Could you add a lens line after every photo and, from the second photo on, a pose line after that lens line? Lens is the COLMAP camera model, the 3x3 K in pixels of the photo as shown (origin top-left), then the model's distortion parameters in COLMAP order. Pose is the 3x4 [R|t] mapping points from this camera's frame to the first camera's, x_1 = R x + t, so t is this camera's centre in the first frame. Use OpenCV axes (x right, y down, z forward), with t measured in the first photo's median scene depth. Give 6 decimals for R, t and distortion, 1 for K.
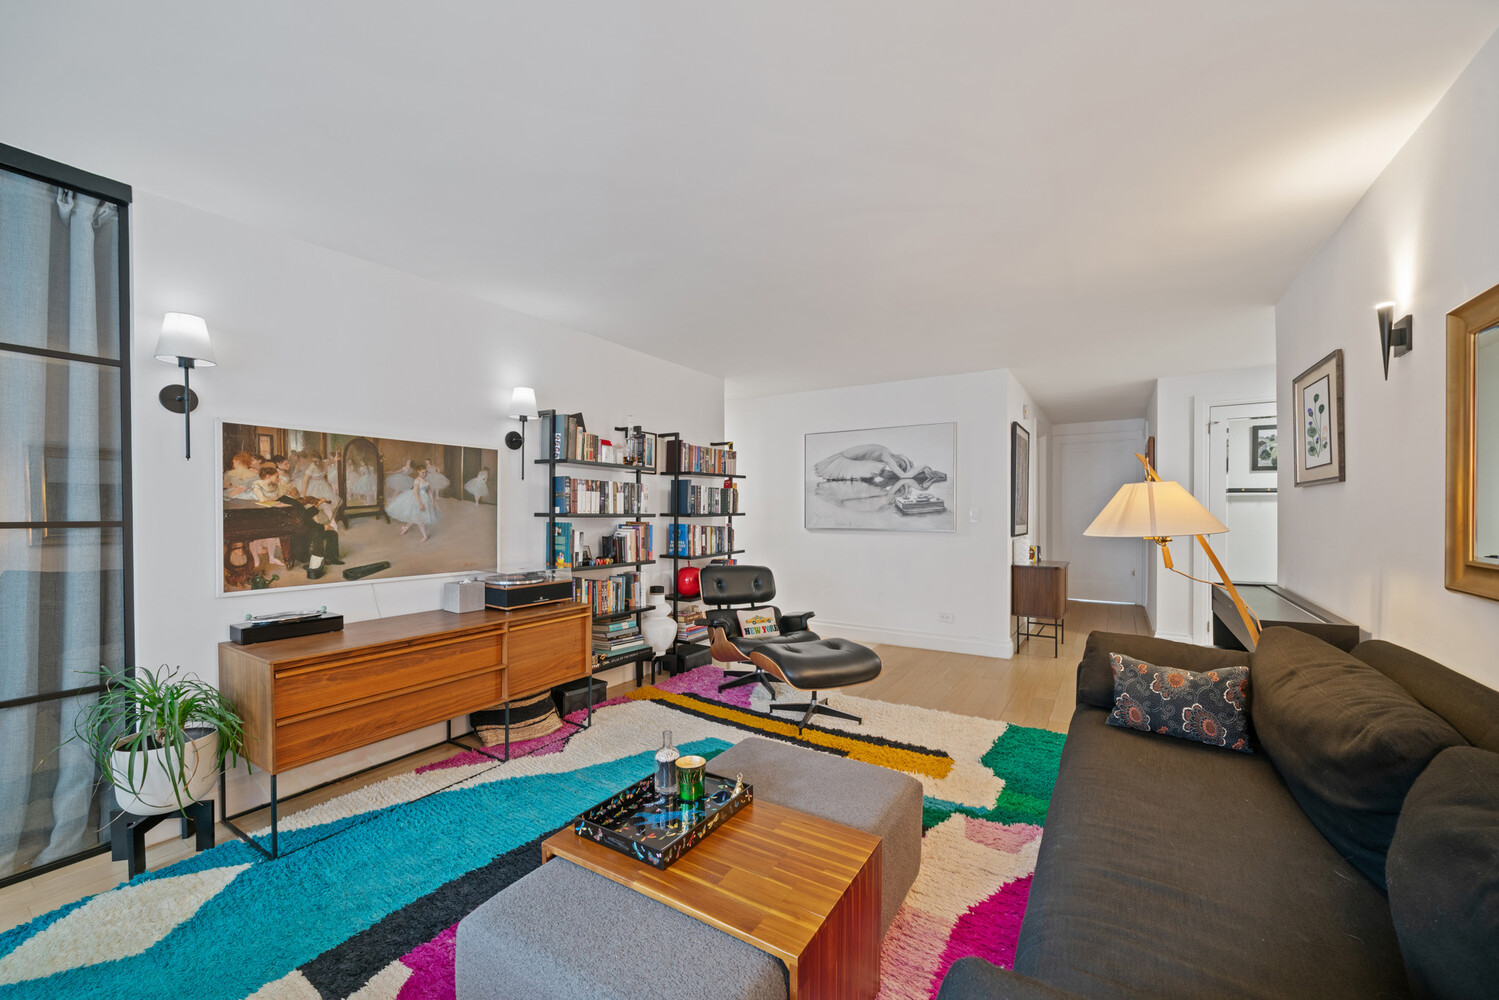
lens RADIAL K [[582.8, 0, 749.5], [0, 582.8, 500.0], [0, 0, 1]] dist [-0.000524, -0.000051]
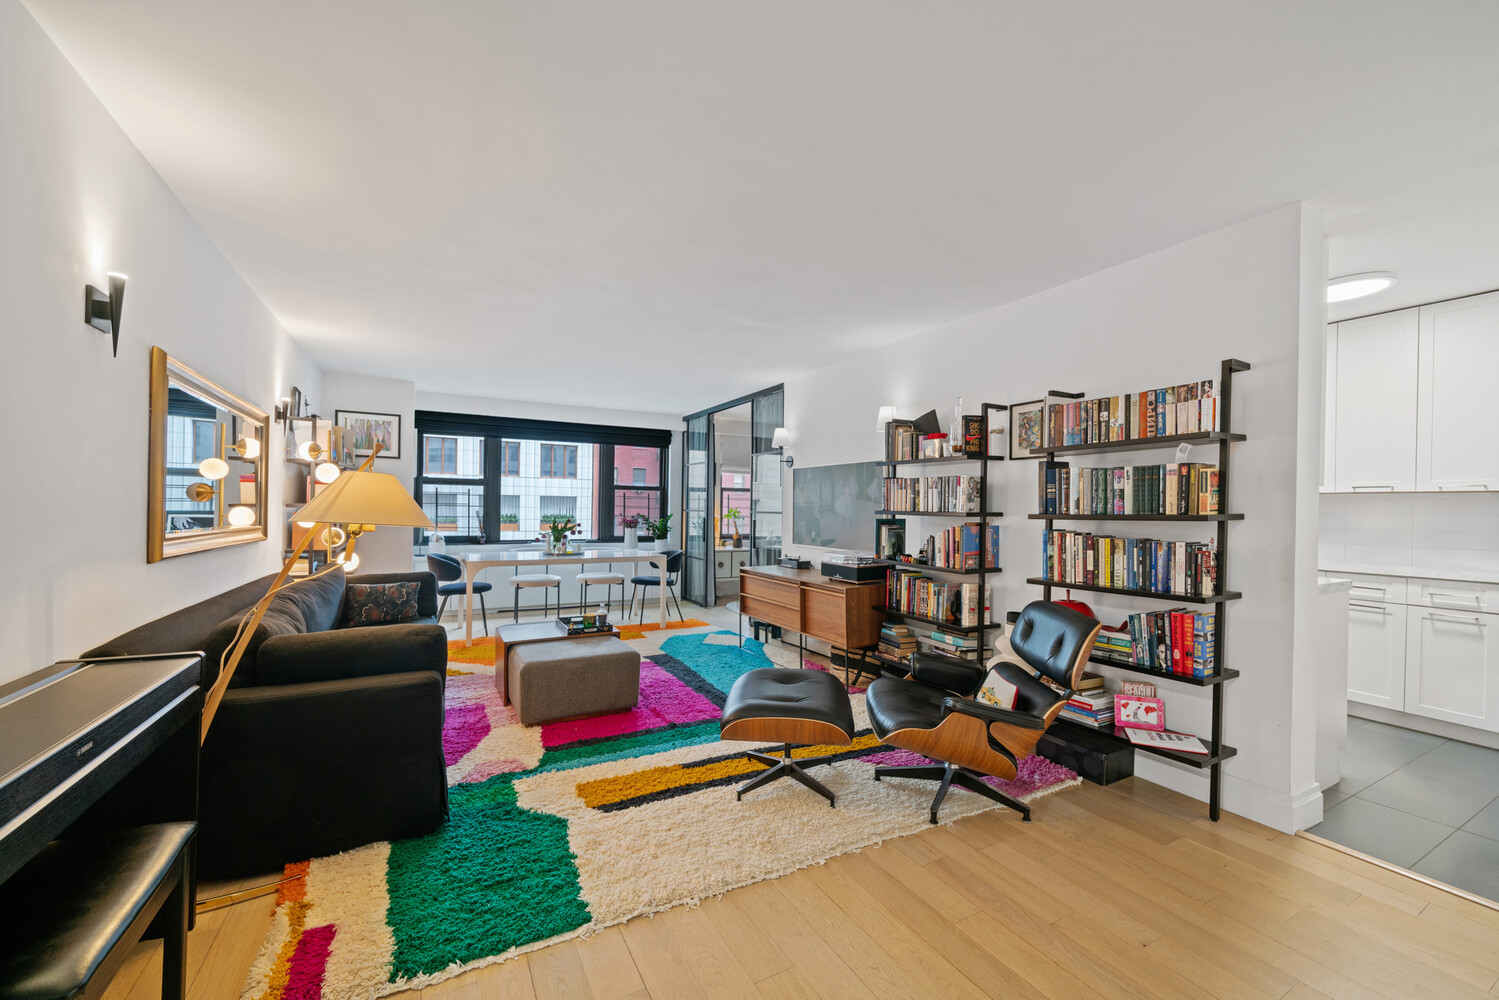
lens RADIAL K [[593.1, 0, 749.5], [0, 593.1, 500.0], [0, 0, 1]] dist [-0.000198, 0.000005]
pose [[-0.493291, -0.018872, -0.869659, 0.775802], [0.006212, 0.999663, -0.025217, 0.028710], [0.869842, -0.017842, -0.493008, 1.287446]]
